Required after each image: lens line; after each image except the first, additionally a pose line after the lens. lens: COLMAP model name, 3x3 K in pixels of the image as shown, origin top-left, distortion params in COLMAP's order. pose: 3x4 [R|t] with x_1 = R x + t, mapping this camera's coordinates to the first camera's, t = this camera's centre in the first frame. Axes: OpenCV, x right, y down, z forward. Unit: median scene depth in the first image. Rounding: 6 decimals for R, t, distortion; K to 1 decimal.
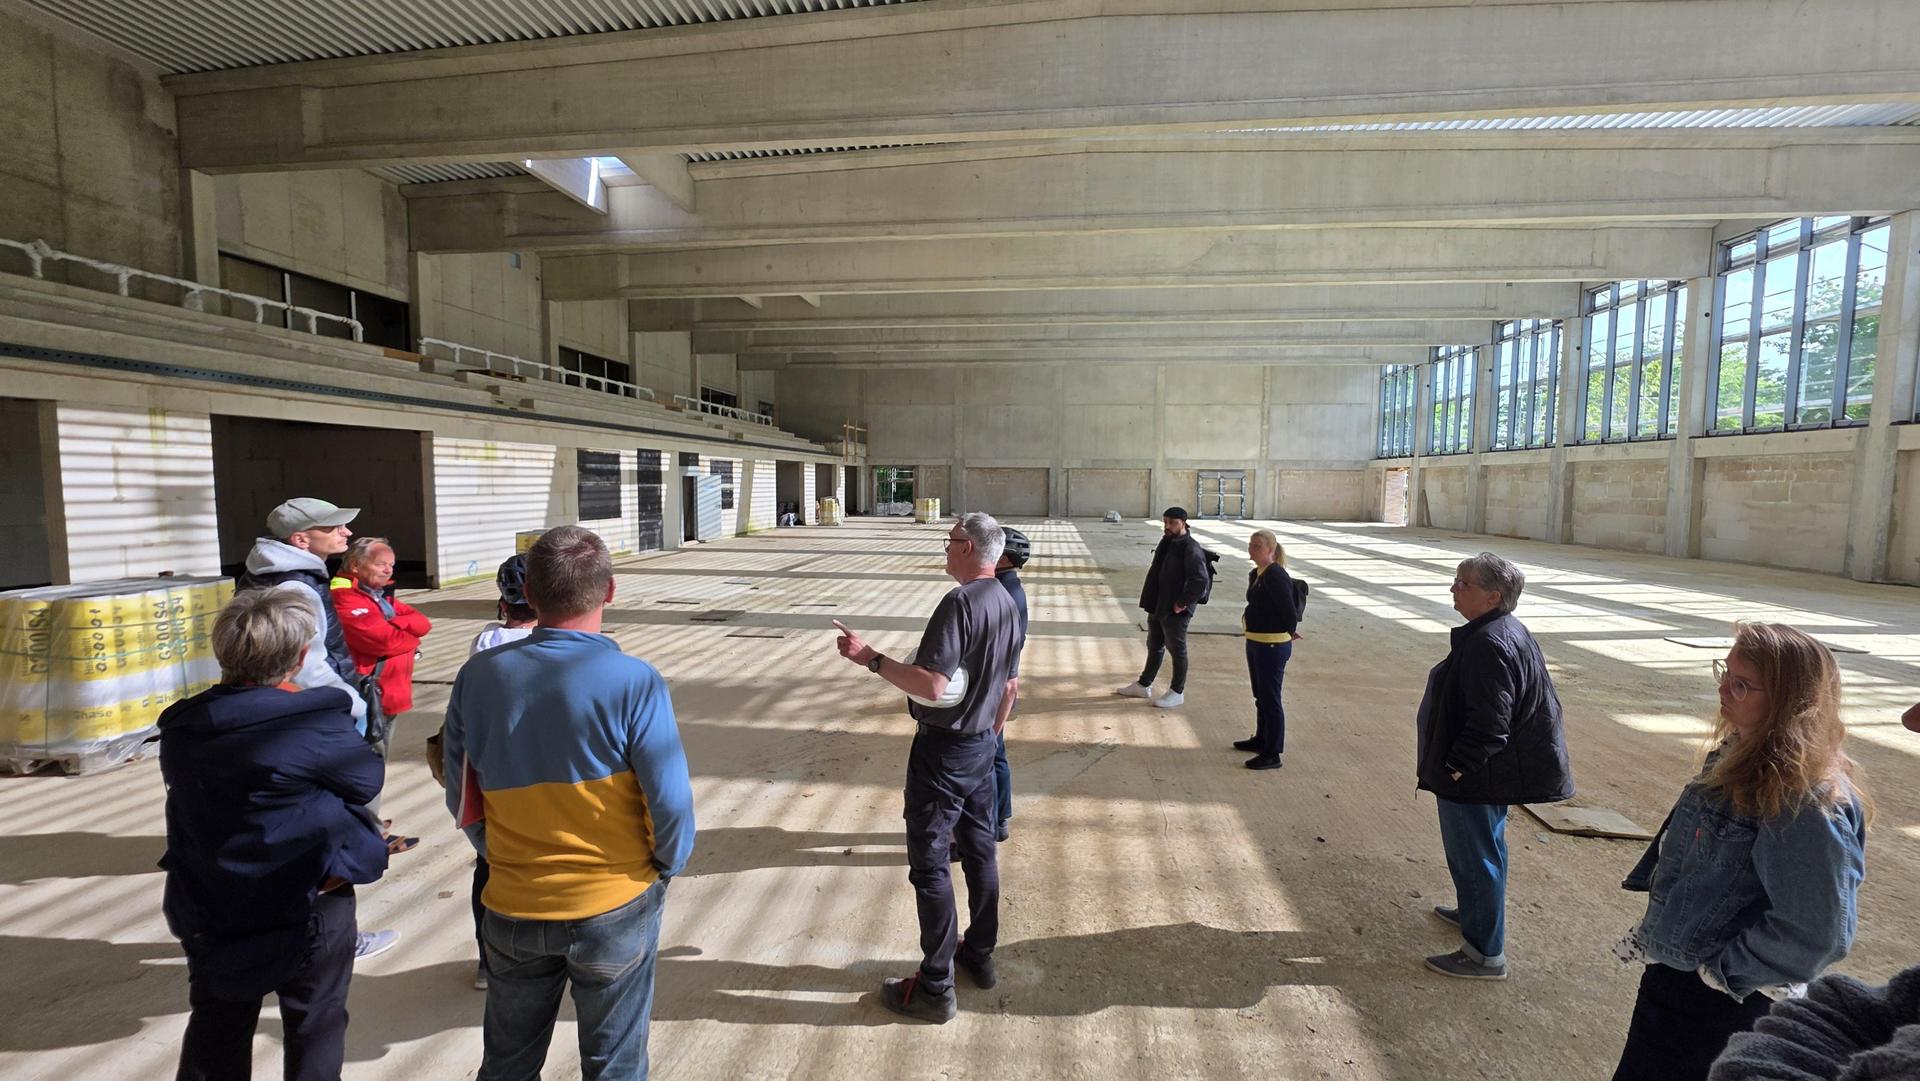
lens RADIAL K [[767.5, 0, 960.0], [0, 767.5, 540.5], [0, 0, 1]] dist [-0.002035, -0.000076]
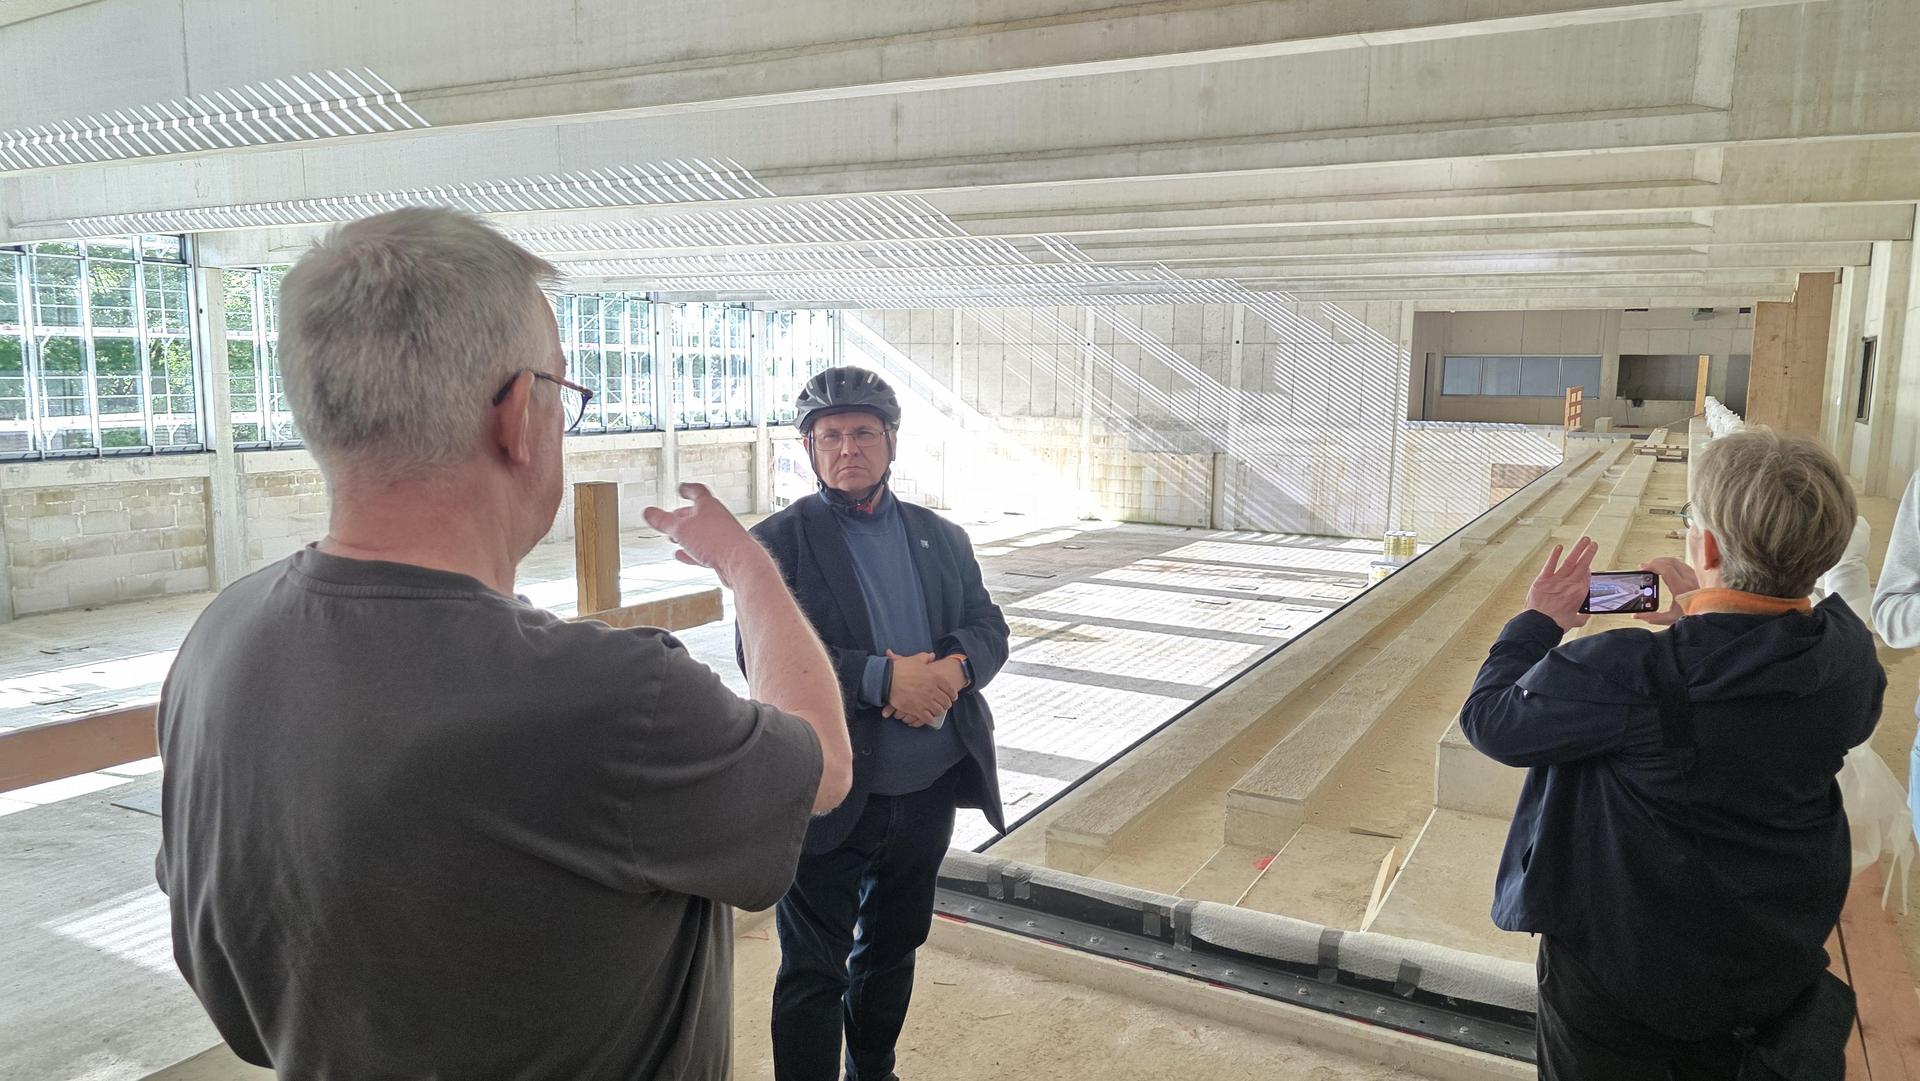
lens RADIAL K [[1303.2, 0, 971.3], [0, 1303.2, 551.0], [0, 0, 1]] dist [0.072914, -0.087878]
pose [[-0.926164, -0.071725, 0.370238, -0.369917], [0.009588, 0.976951, 0.213248, -0.312671], [-0.377000, 0.201052, -0.904129, 1.917448]]
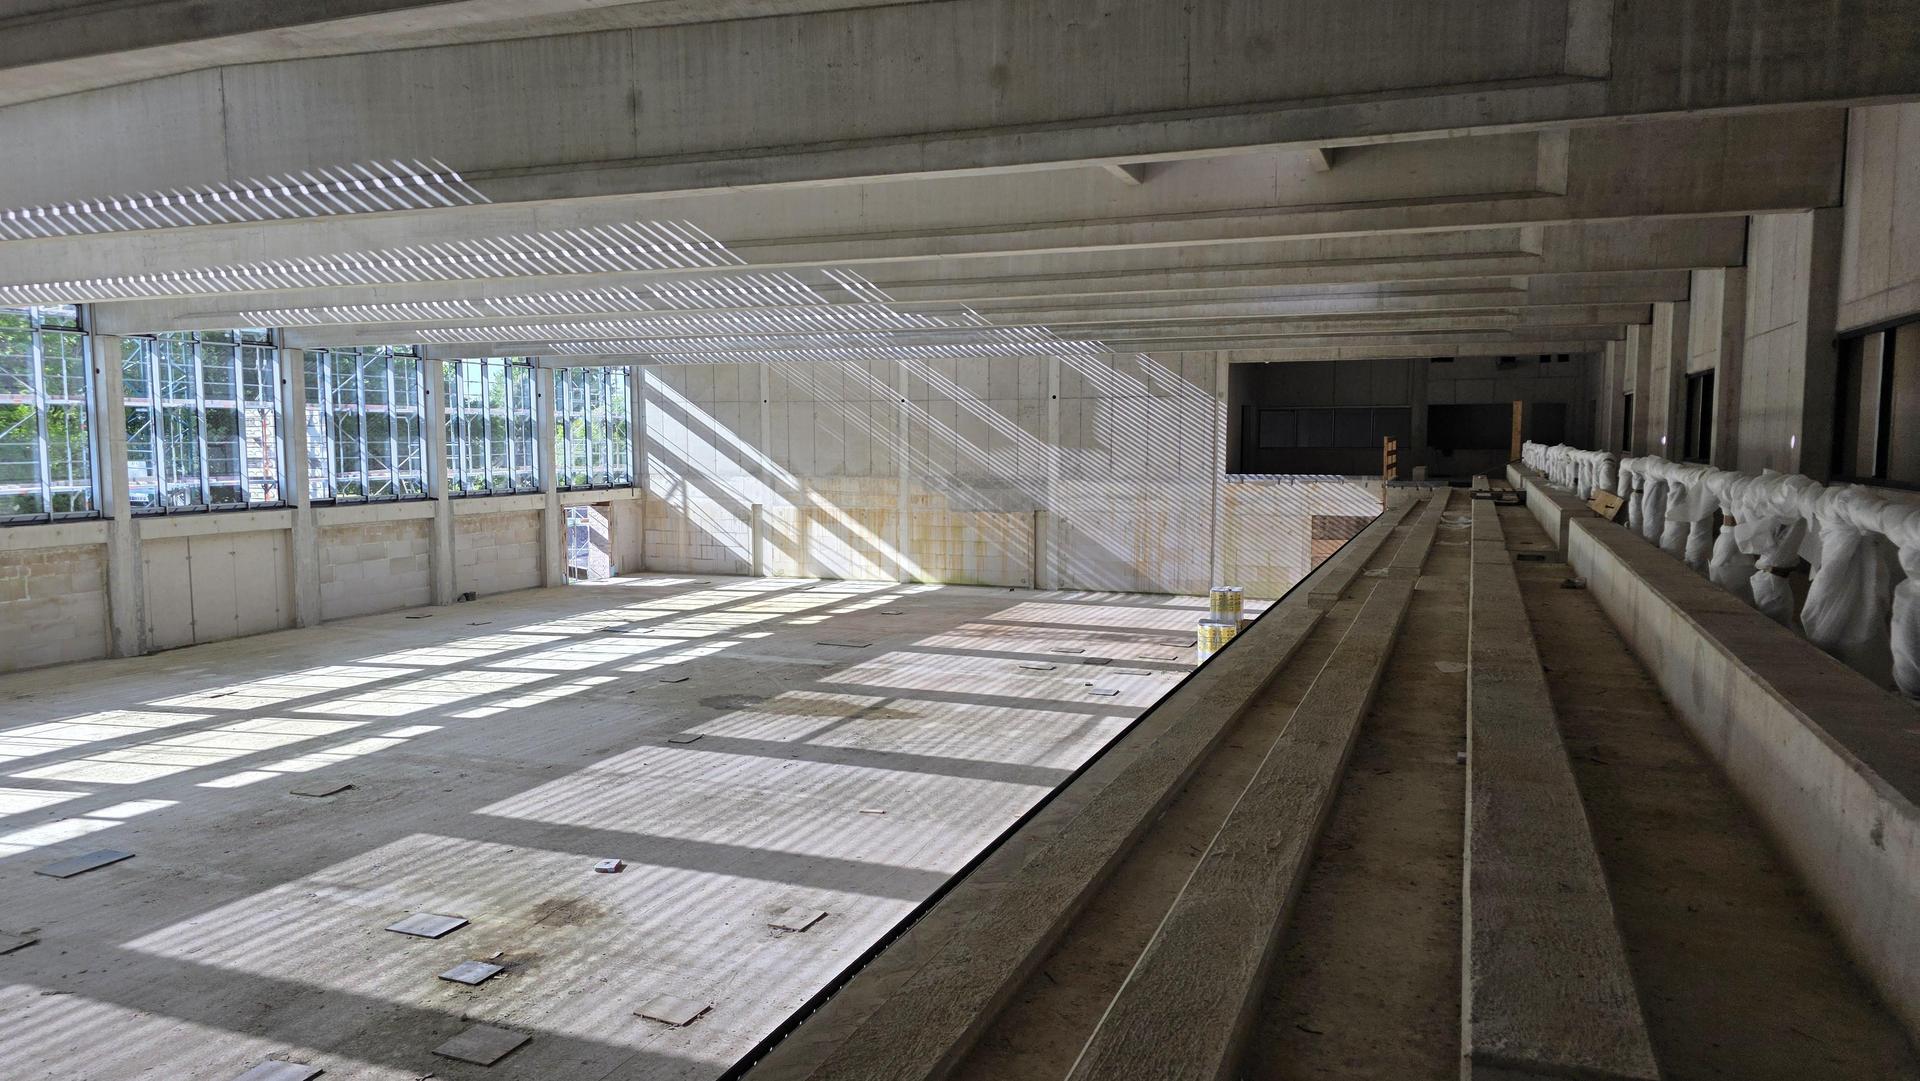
lens RADIAL K [[1302.8, 0, 955.5], [0, 1302.8, 552.8], [0, 0, 1]] dist [0.078371, -0.081356]
pose [[-0.964915, -0.029618, 0.260885, -0.352625], [0.015034, 0.985755, 0.167517, -0.291550], [-0.262130, 0.165562, -0.950724, 1.807451]]
